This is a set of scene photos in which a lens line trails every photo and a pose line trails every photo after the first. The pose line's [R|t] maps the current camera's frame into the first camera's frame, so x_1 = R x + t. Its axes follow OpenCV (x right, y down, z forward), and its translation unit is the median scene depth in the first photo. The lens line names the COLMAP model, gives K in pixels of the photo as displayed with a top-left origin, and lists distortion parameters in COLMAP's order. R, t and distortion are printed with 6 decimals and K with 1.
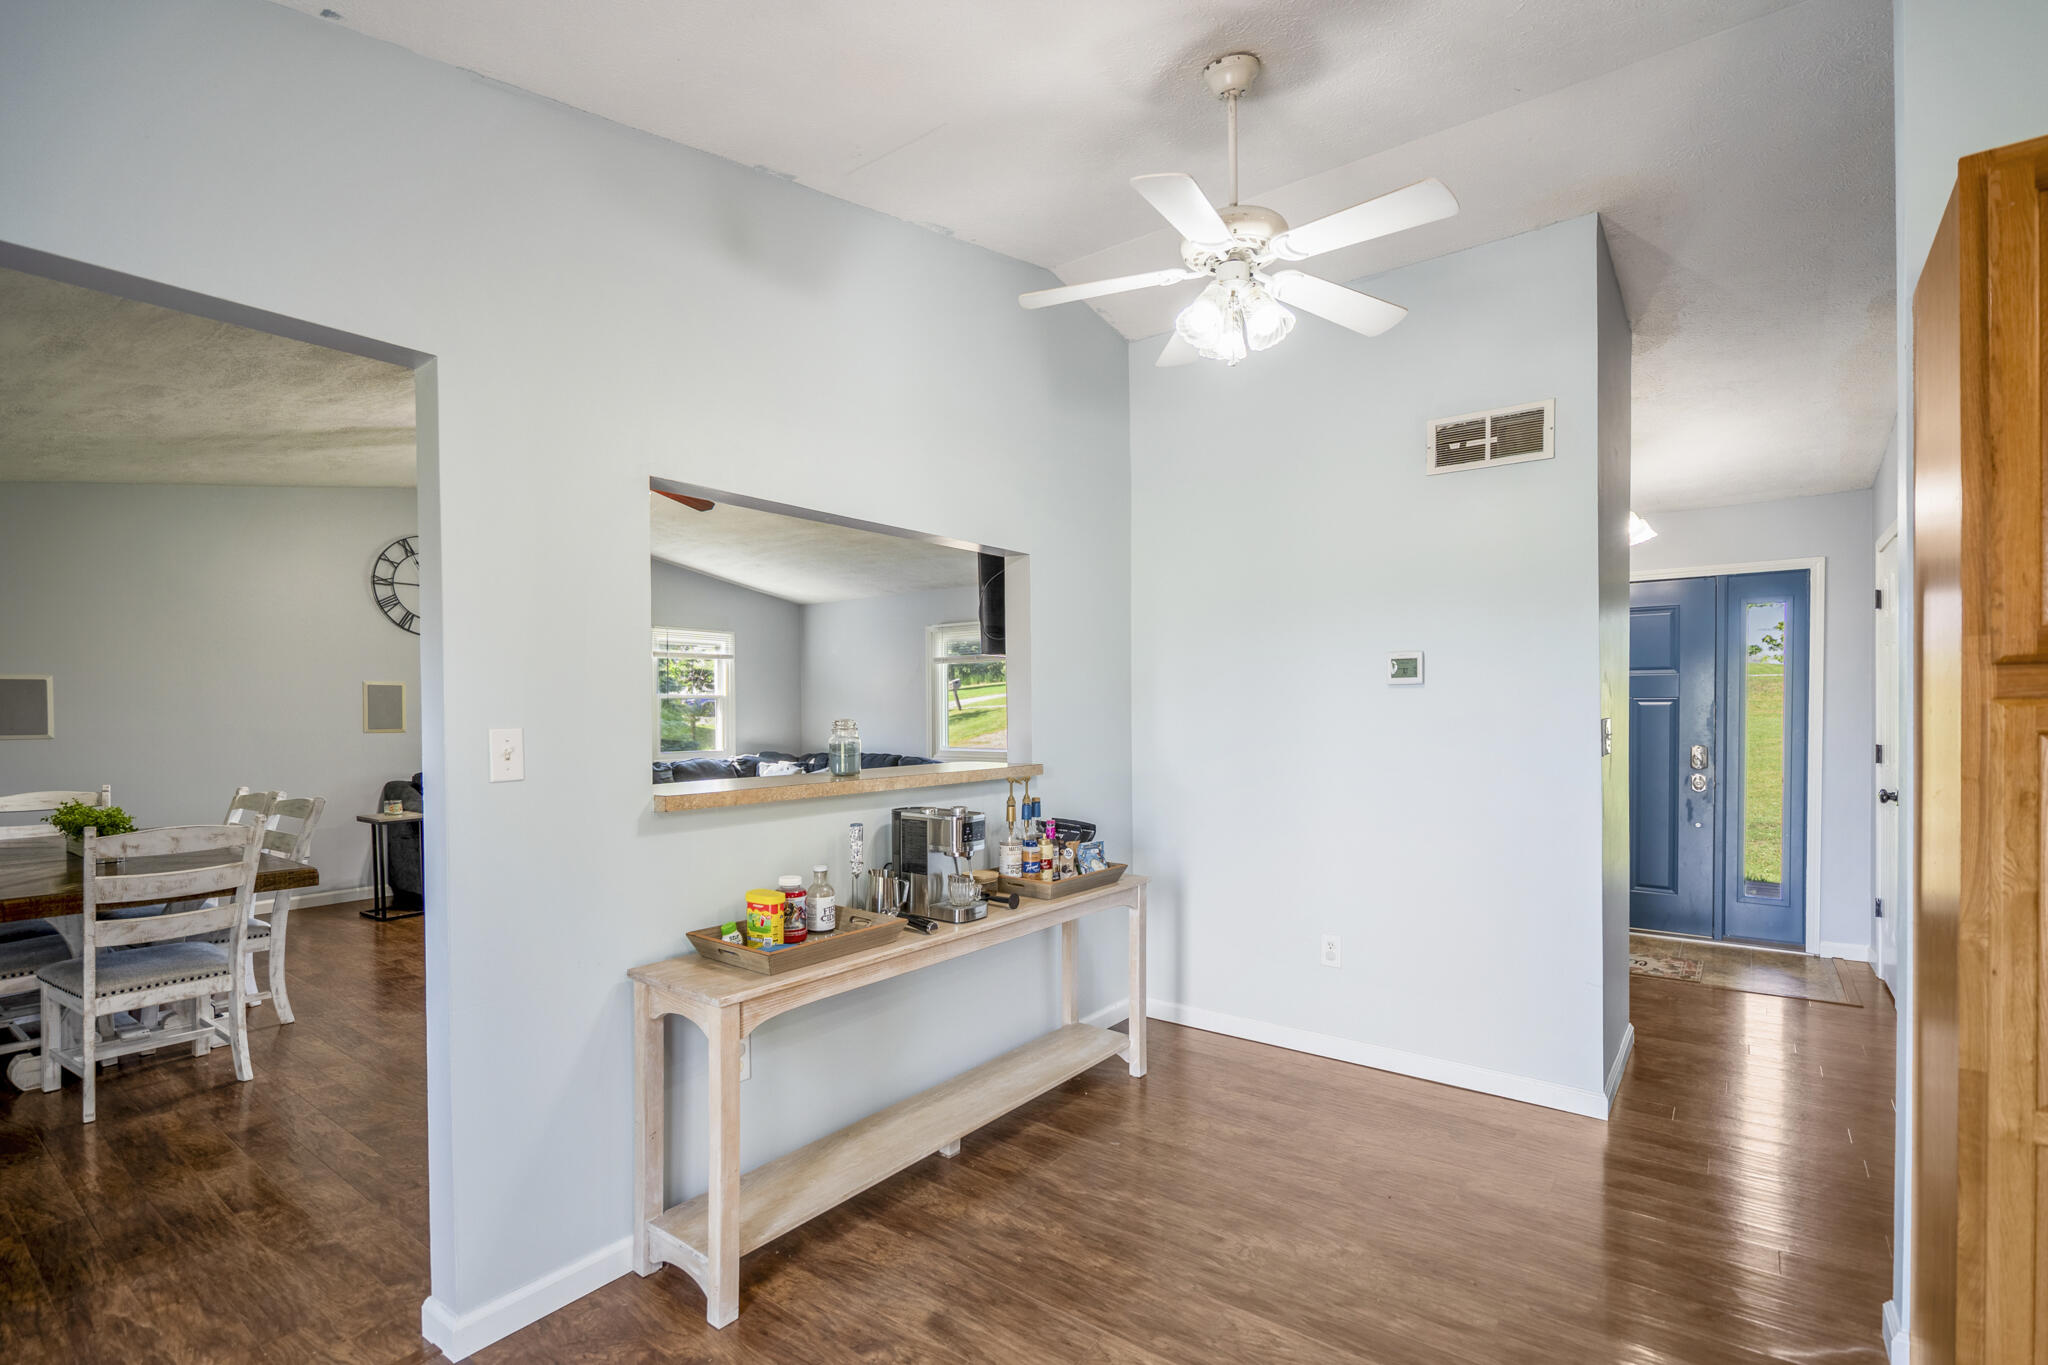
lens RADIAL K [[943.1, 0, 1003.5], [0, 943.1, 724.9], [0, 0, 1]] dist [0.013660, -0.005229]
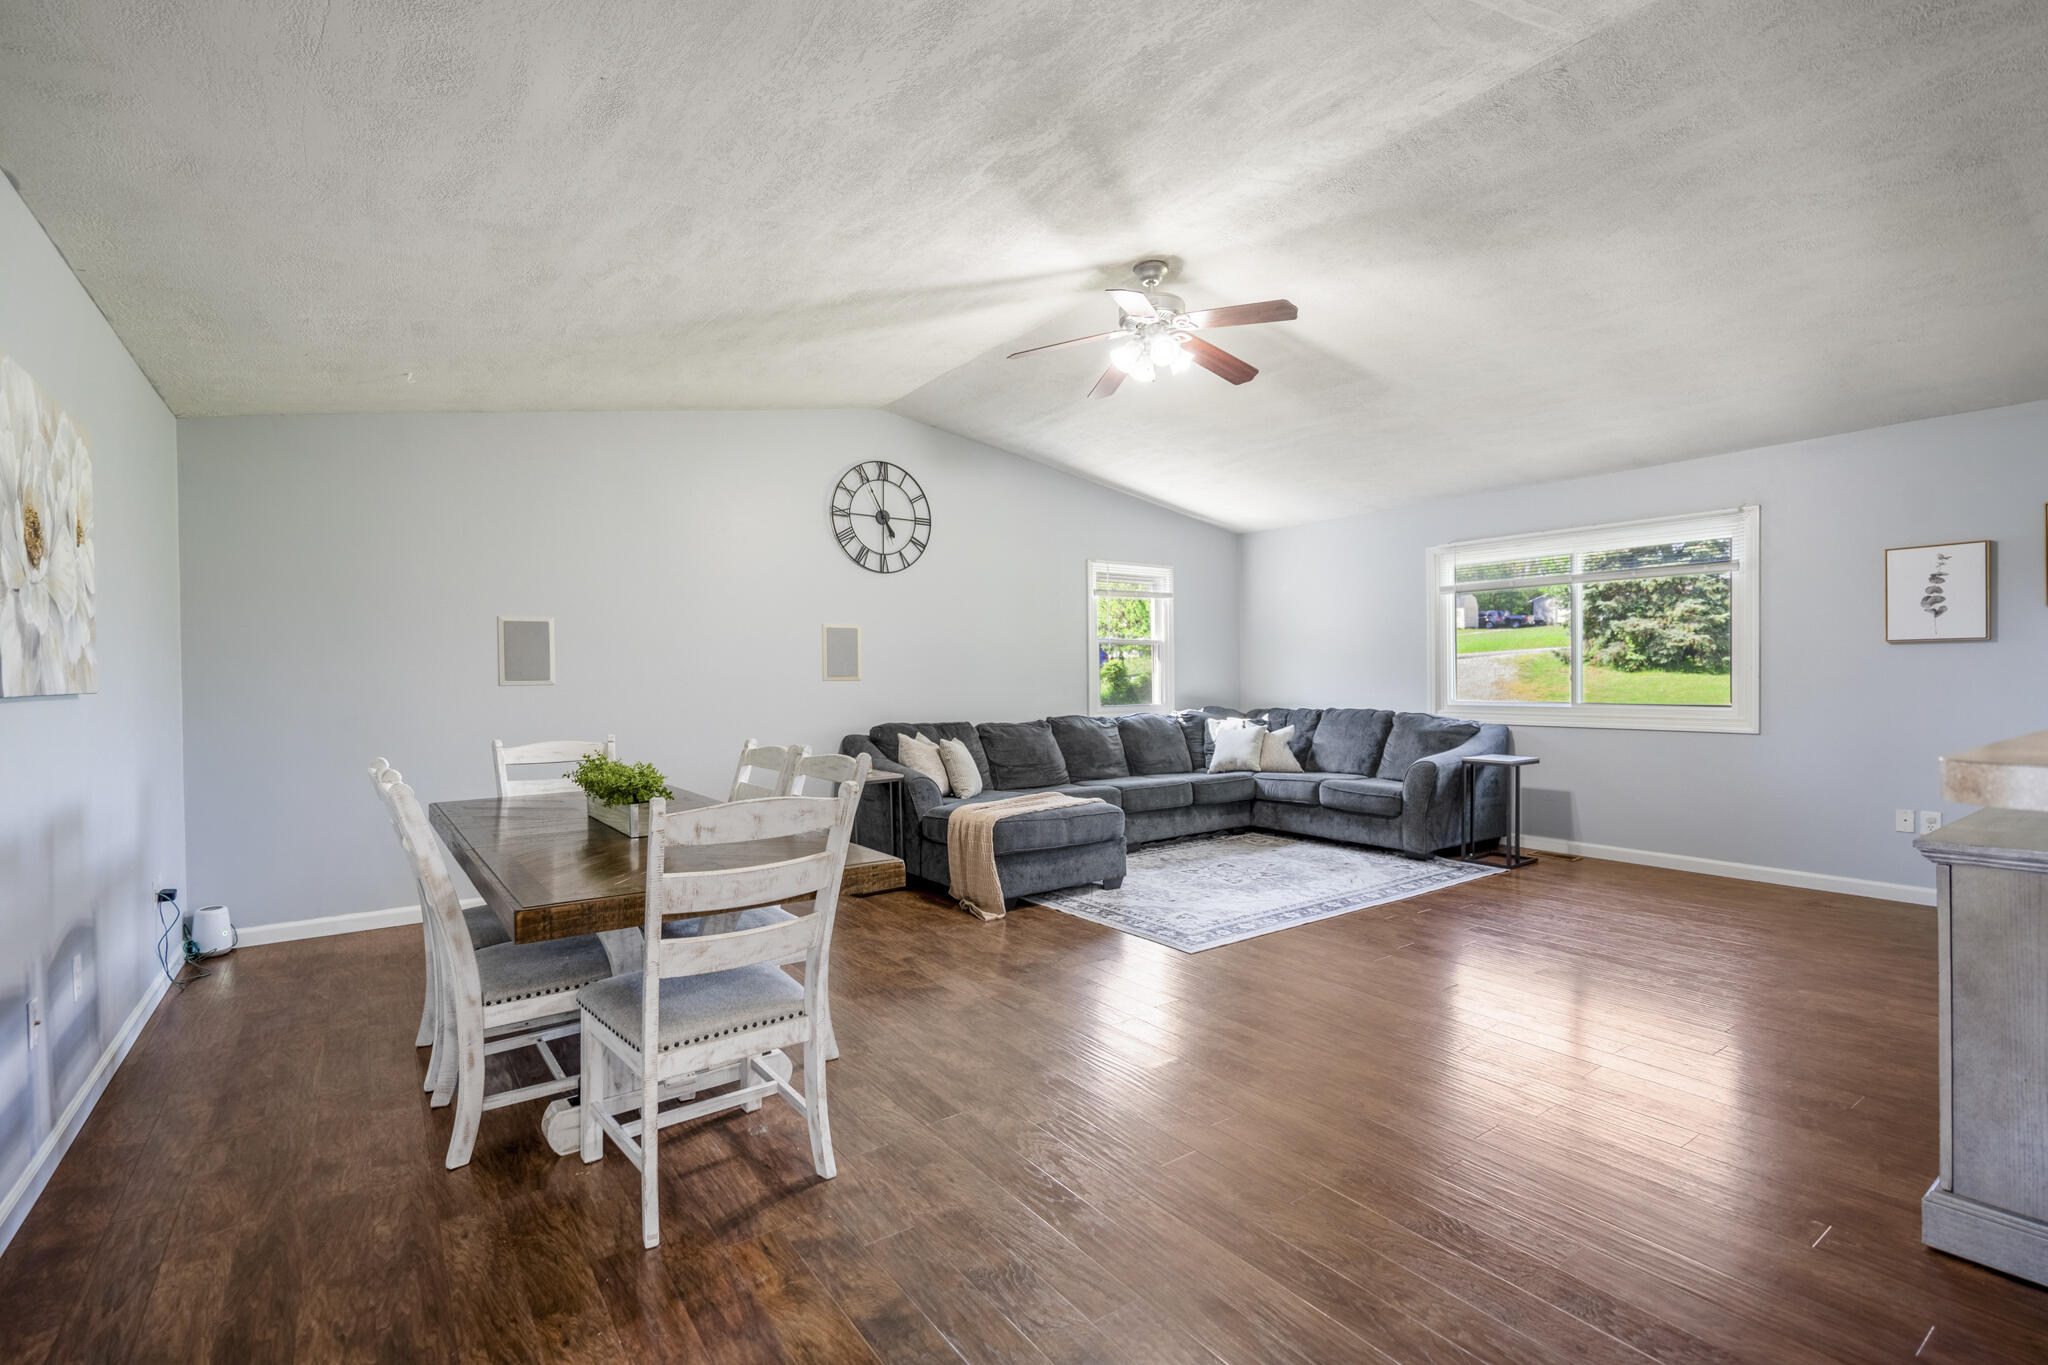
lens RADIAL K [[943.1, 0, 1022.8], [0, 943.1, 683.8], [0, 0, 1]] dist [0.013660, -0.005229]
pose [[0.956283, -0.002883, -0.292428, -0.471310], [0.002284, 0.999995, -0.002389, 0.028297], [0.292433, 0.001617, 0.956285, 0.403290]]
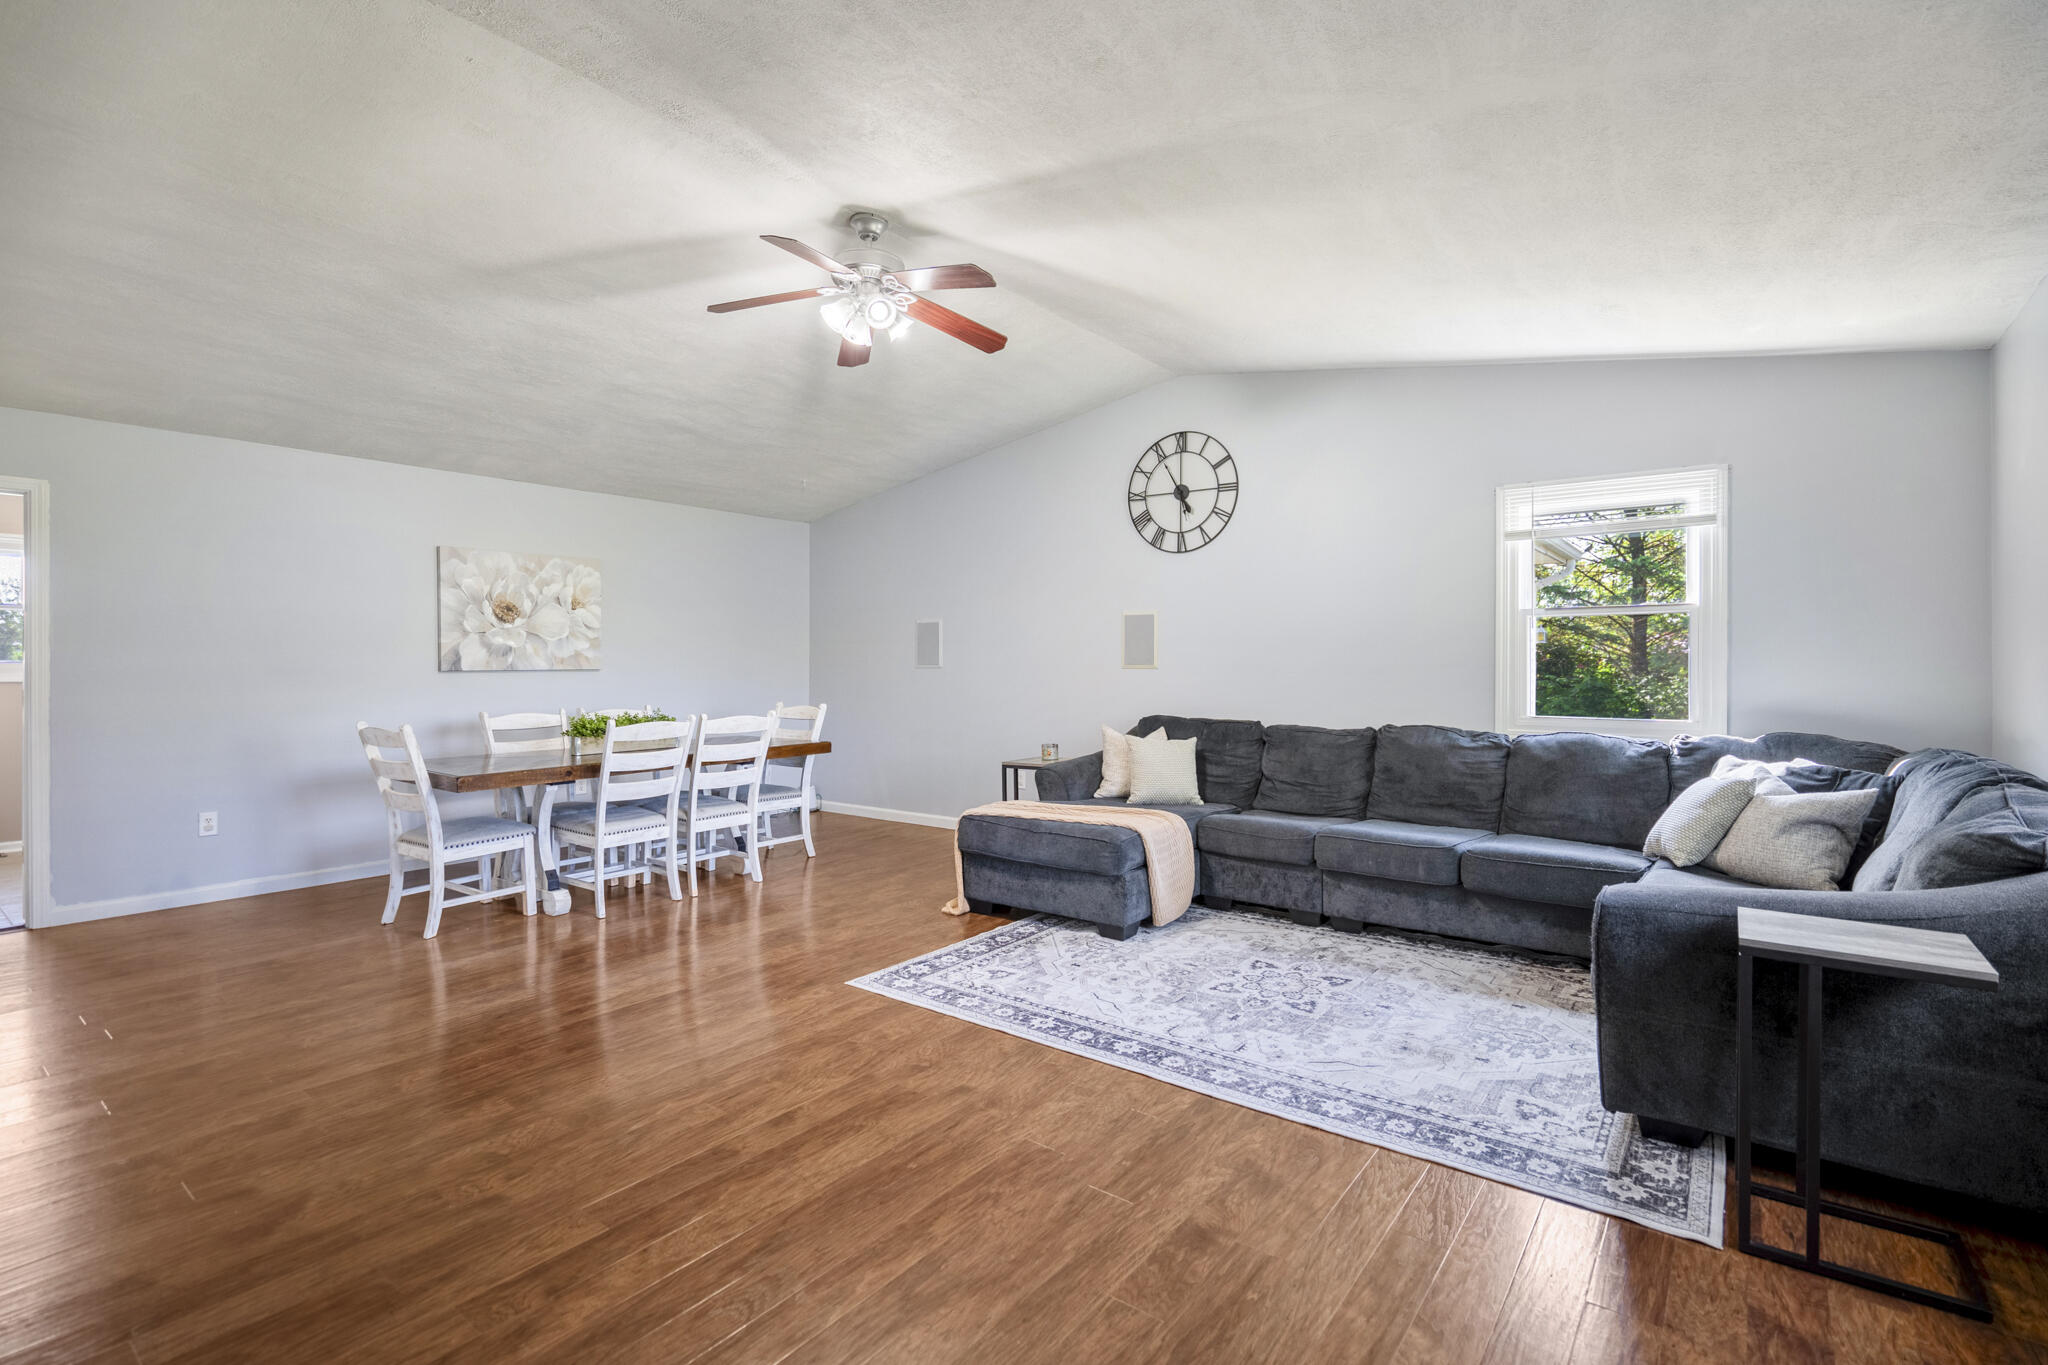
lens RADIAL K [[943.1, 0, 1027.5], [0, 943.1, 672.3], [0, 0, 1]] dist [0.013660, -0.005229]
pose [[-0.004815, 0.016803, -0.999847, 0.465945], [-0.012873, 0.999775, 0.016864, -0.003899], [0.999906, 0.012952, -0.004598, 1.863223]]
